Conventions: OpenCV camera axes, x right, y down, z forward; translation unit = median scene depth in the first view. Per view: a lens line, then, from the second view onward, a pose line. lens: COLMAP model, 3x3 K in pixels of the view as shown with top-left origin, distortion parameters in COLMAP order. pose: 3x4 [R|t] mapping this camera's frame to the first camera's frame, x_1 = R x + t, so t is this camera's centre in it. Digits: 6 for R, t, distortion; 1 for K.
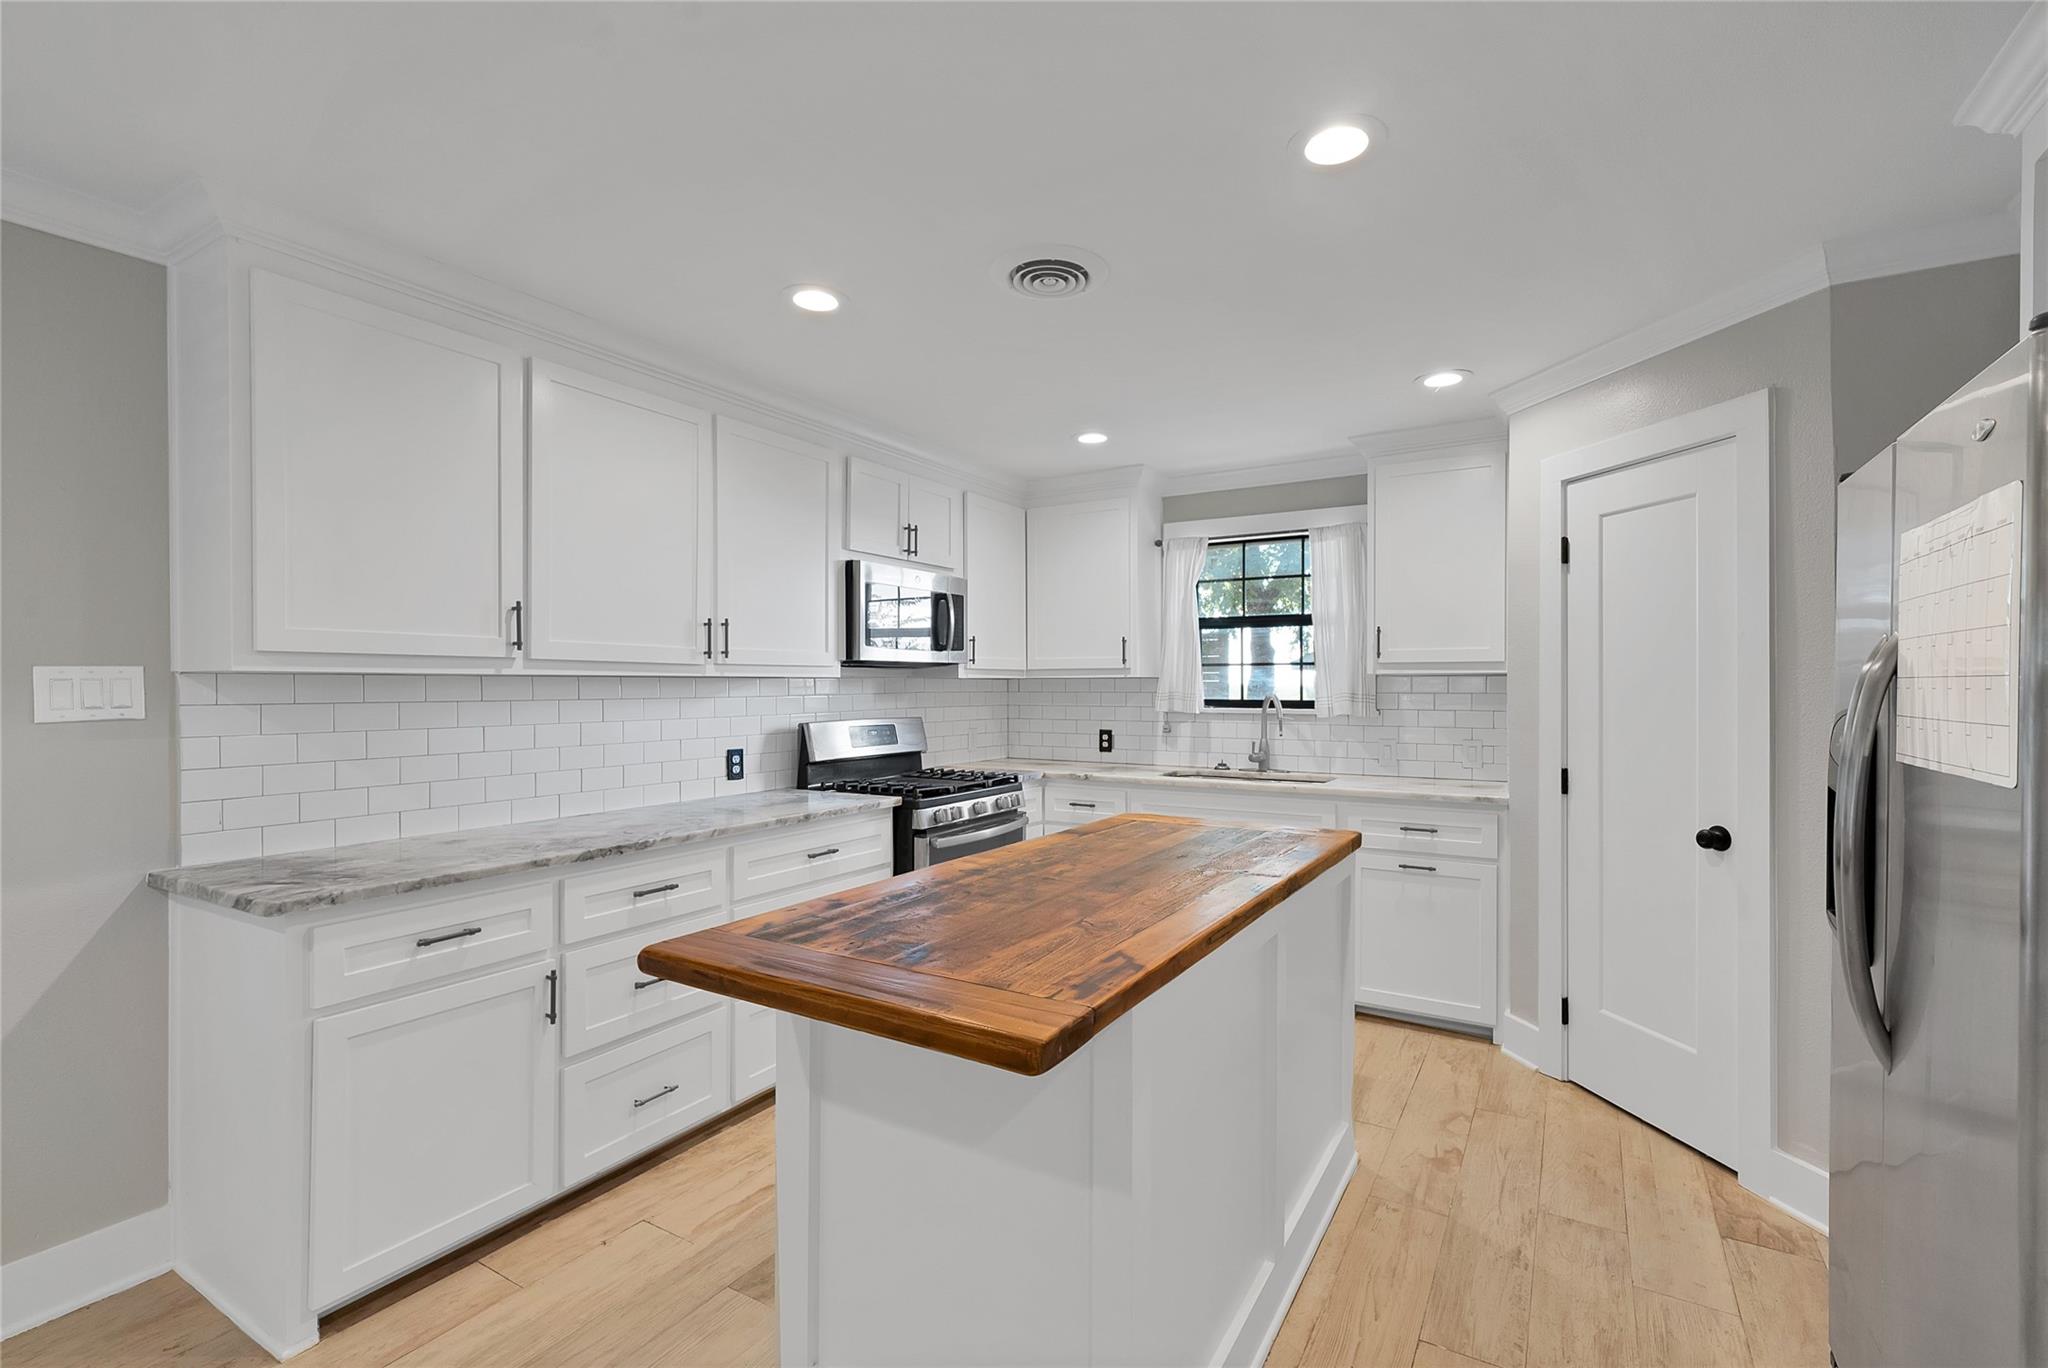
lens RADIAL K [[934.8, 0, 1024.0], [0, 934.8, 684.0], [0, 0, 1]] dist [0.004339, 0.000990]
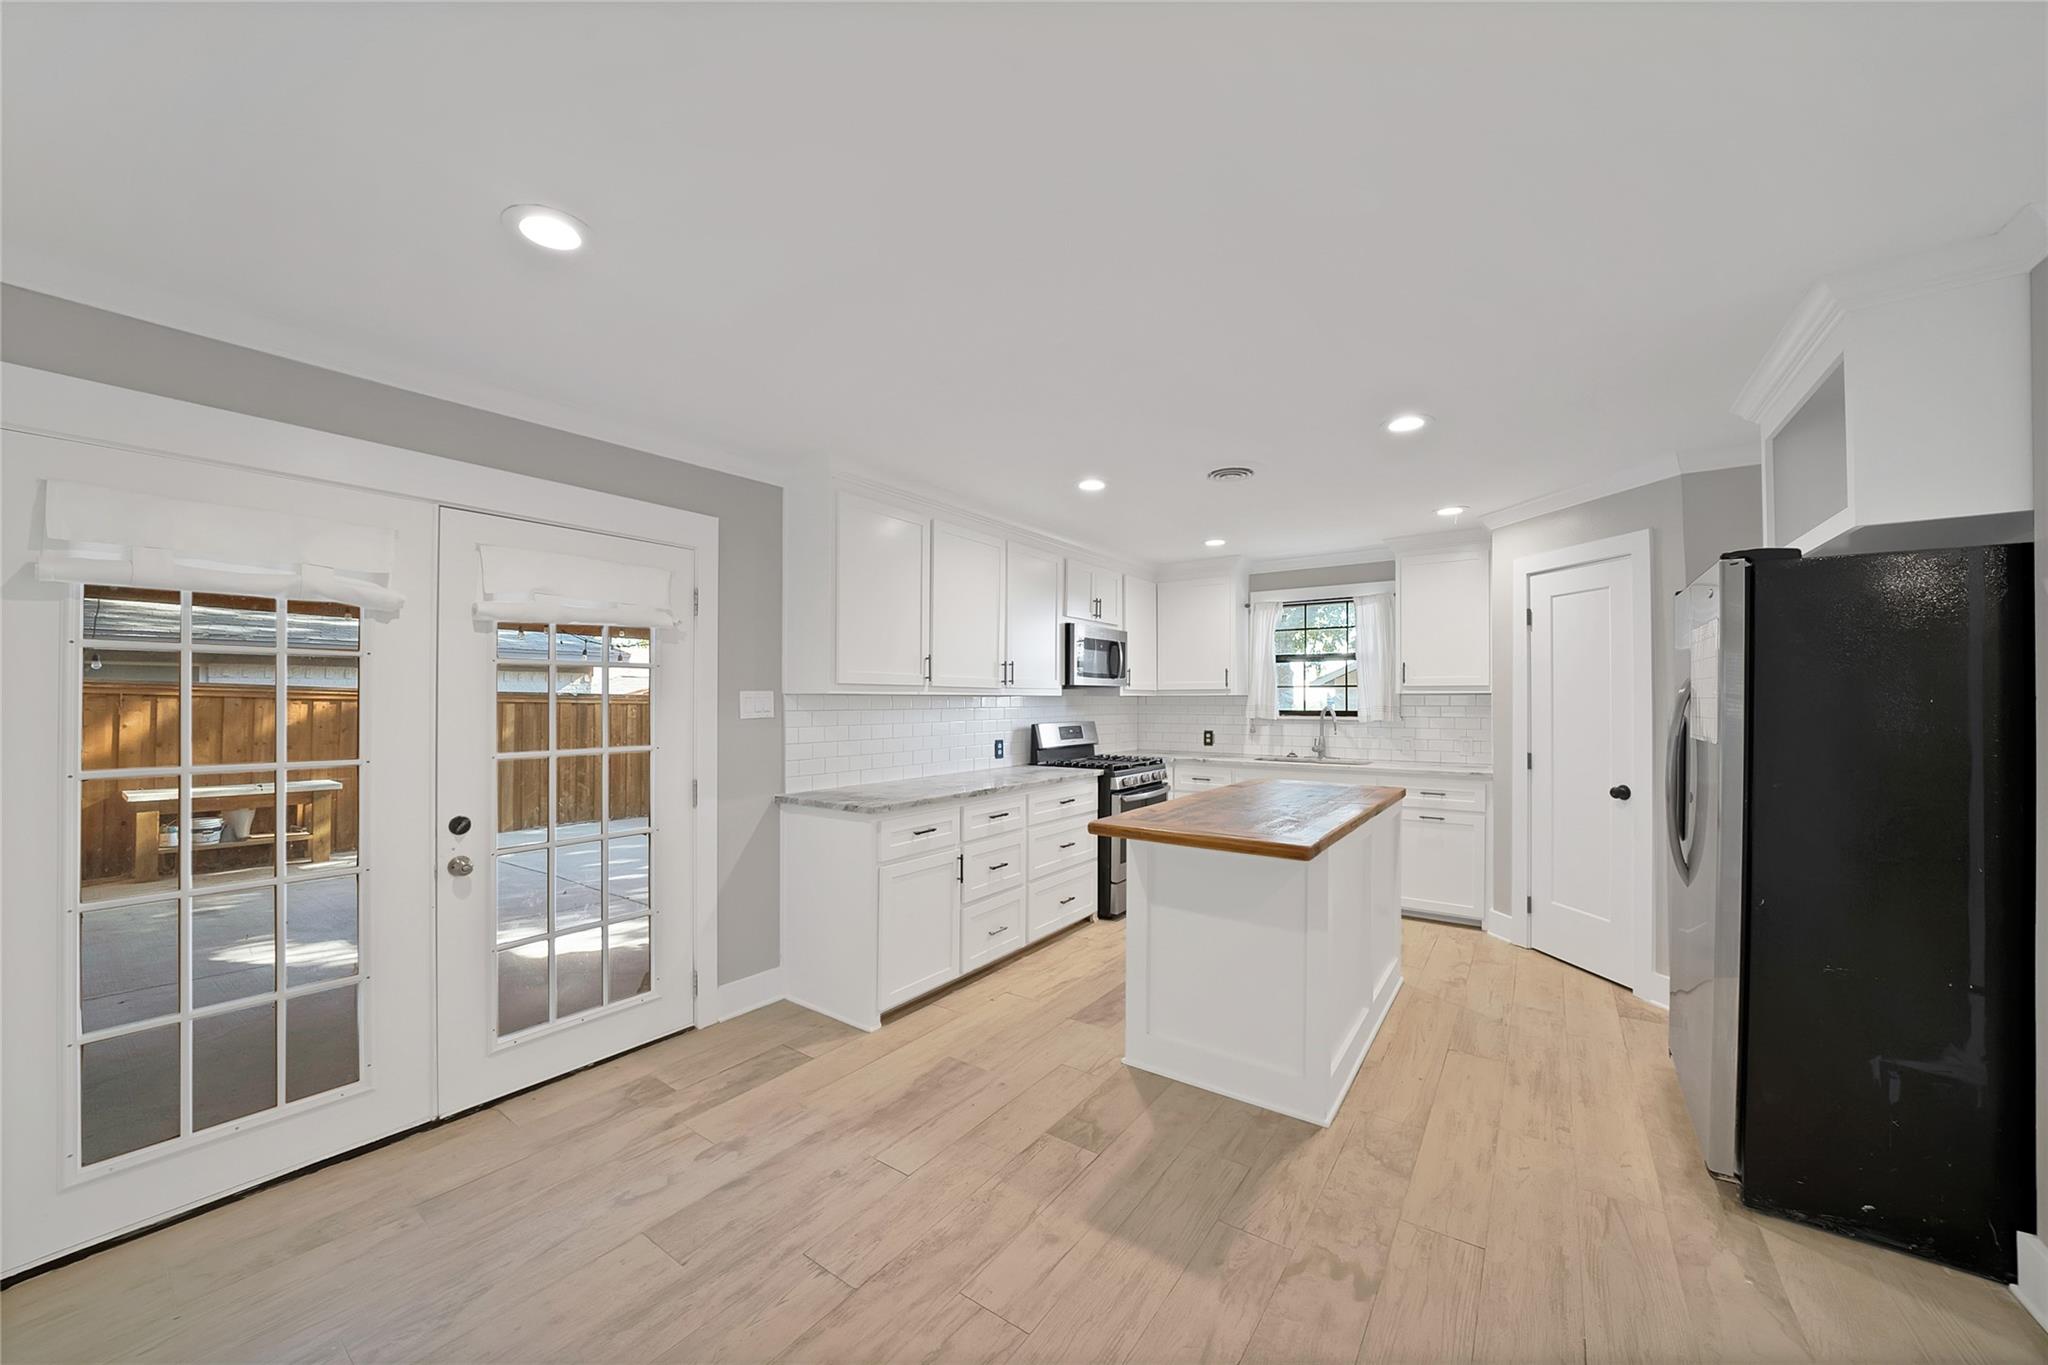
lens RADIAL K [[750.4, 0, 1016.3], [0, 750.4, 692.6], [0, 0, 1]] dist [-0.022601, 0.000134]
pose [[0.996795, 0.000338, -0.080002, -0.175733], [-0.001010, 0.999964, -0.008368, -0.001473], [0.079996, 0.008422, 0.996760, -0.301885]]
